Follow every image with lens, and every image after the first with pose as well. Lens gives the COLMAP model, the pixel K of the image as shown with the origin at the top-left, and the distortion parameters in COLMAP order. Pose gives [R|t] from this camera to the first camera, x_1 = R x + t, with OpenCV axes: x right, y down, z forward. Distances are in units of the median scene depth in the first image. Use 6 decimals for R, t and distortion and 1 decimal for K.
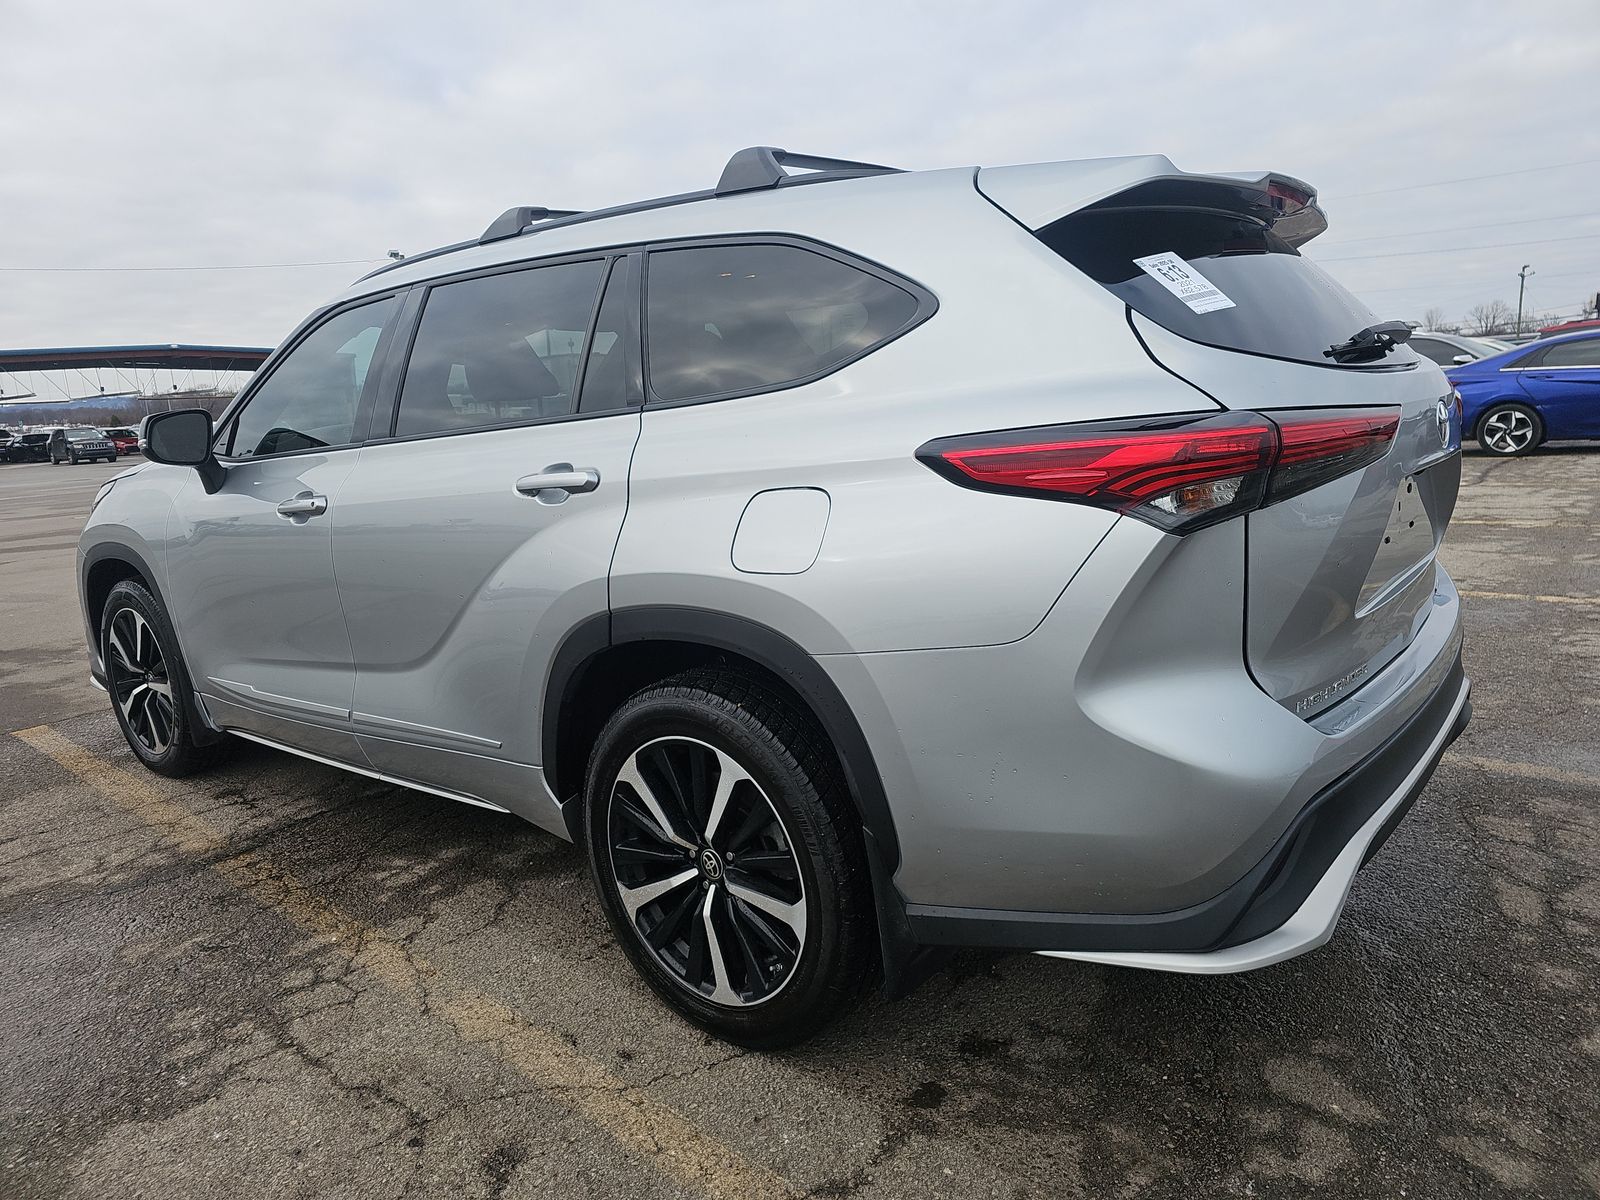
lens RADIAL K [[1072.4, 0, 797.2], [0, 1072.4, 601.8], [0, 0, 1]] dist [0.002861, -0.001982]
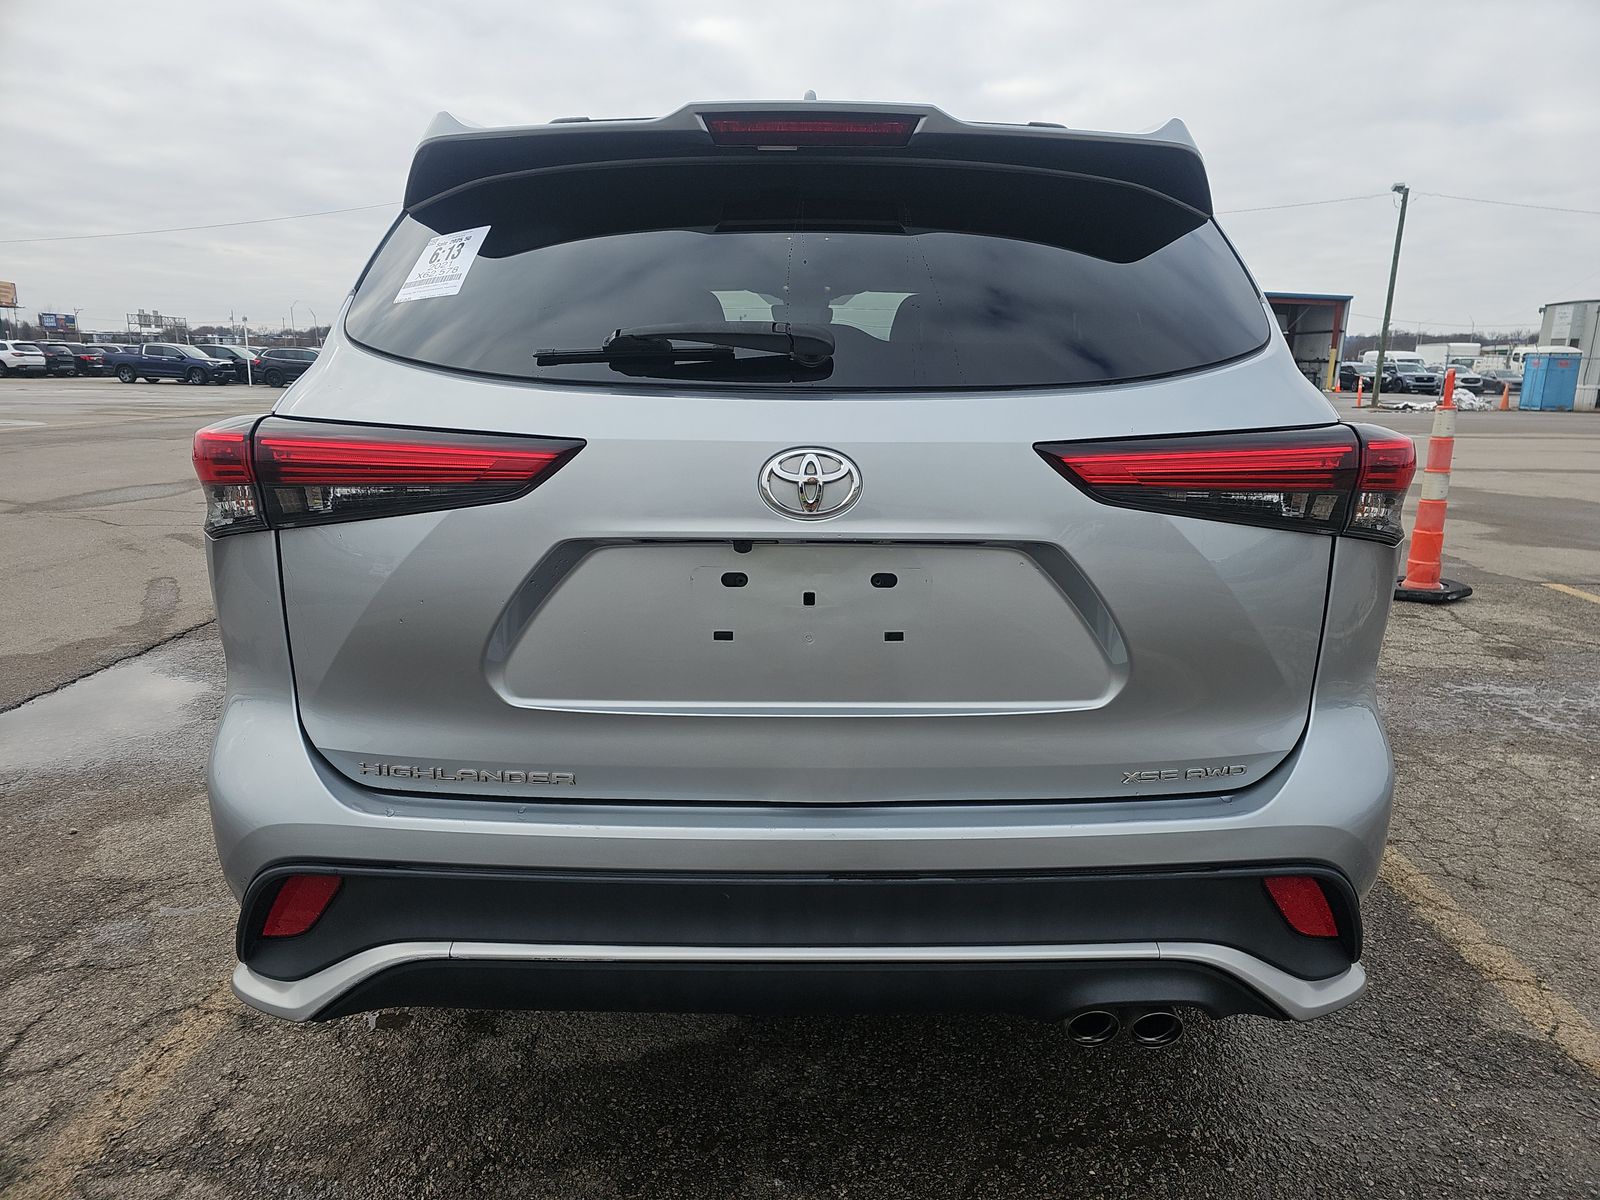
lens RADIAL K [[1061.3, 0, 797.2], [0, 1061.3, 625.4], [0, 0, 1]] dist [-0.001970, 0.000826]
pose [[0.636490, 0.241854, -0.732385, 0.860350], [-0.185758, 0.969682, 0.158780, -0.143264], [0.748582, 0.034985, 0.662119, 0.463067]]
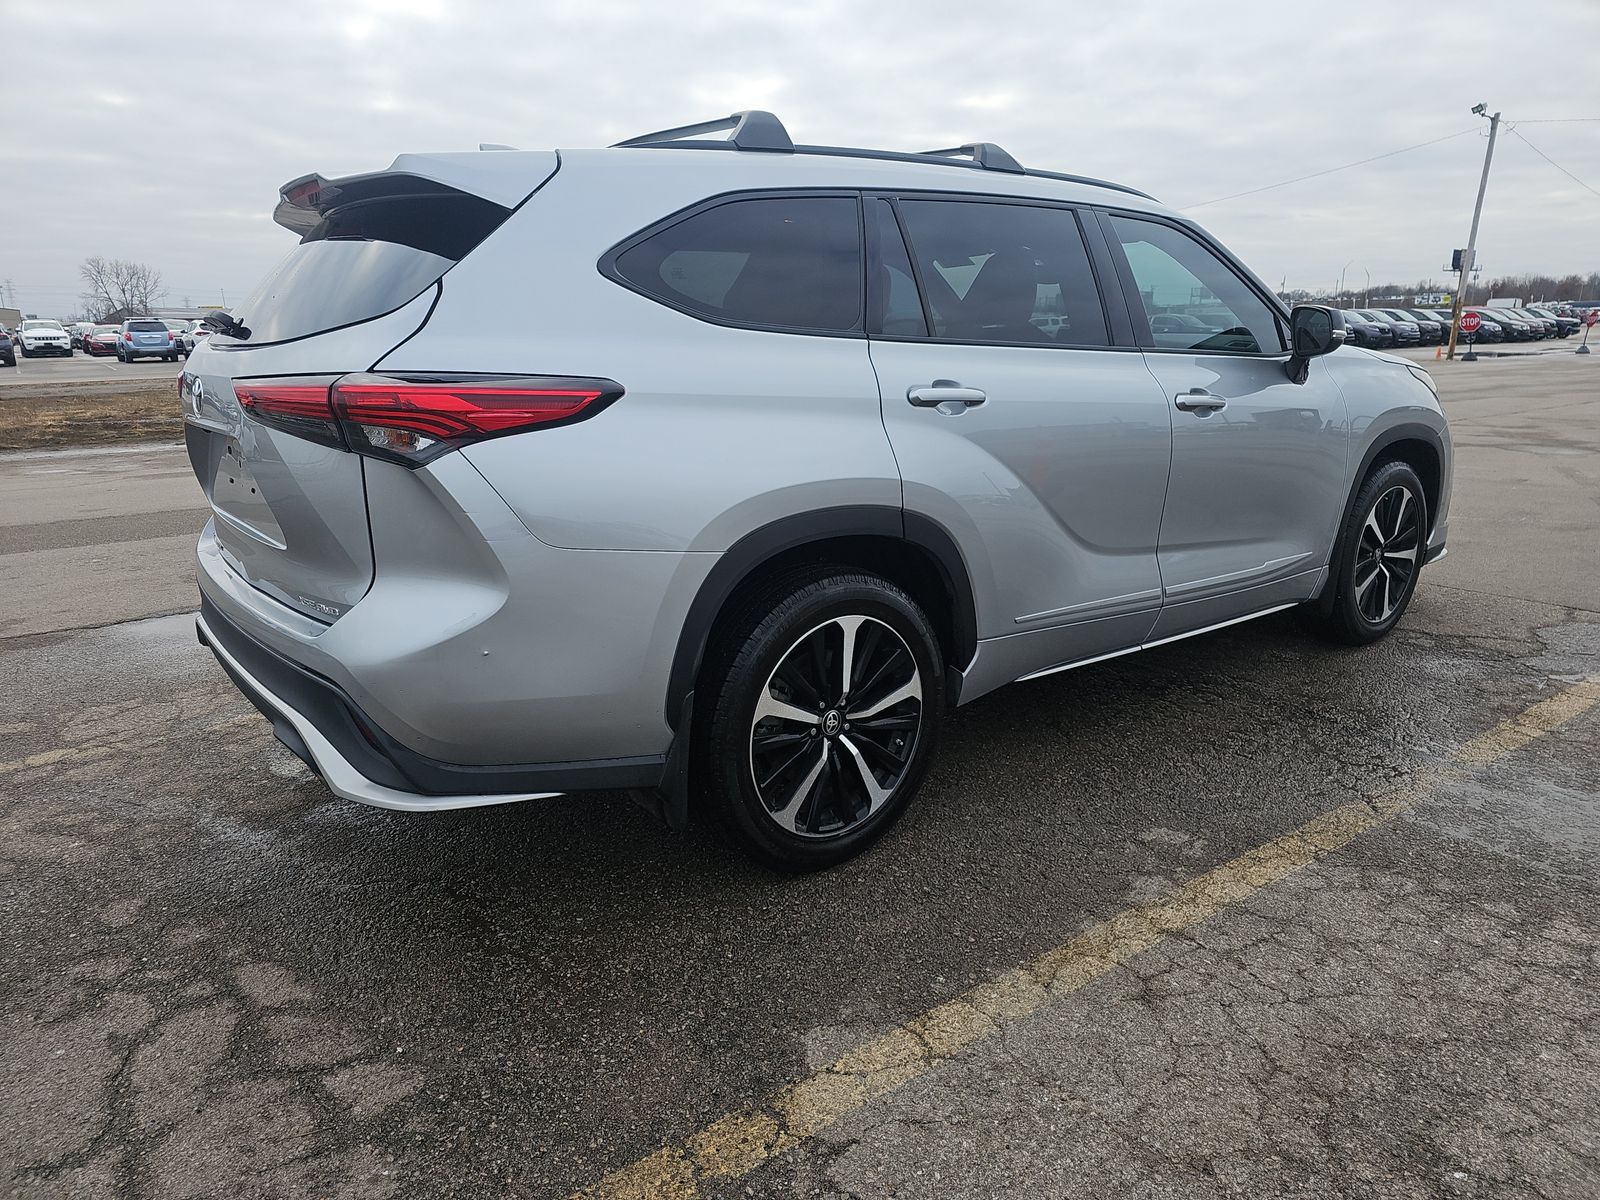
lens RADIAL K [[1072.4, 0, 797.2], [0, 1072.4, 601.8], [0, 0, 1]] dist [0.002861, -0.001982]
pose [[-0.230802, 0.292571, -0.927972, 1.323832], [-0.150143, 0.931590, 0.331055, -0.367419], [0.961347, 0.215736, -0.171086, 1.533702]]
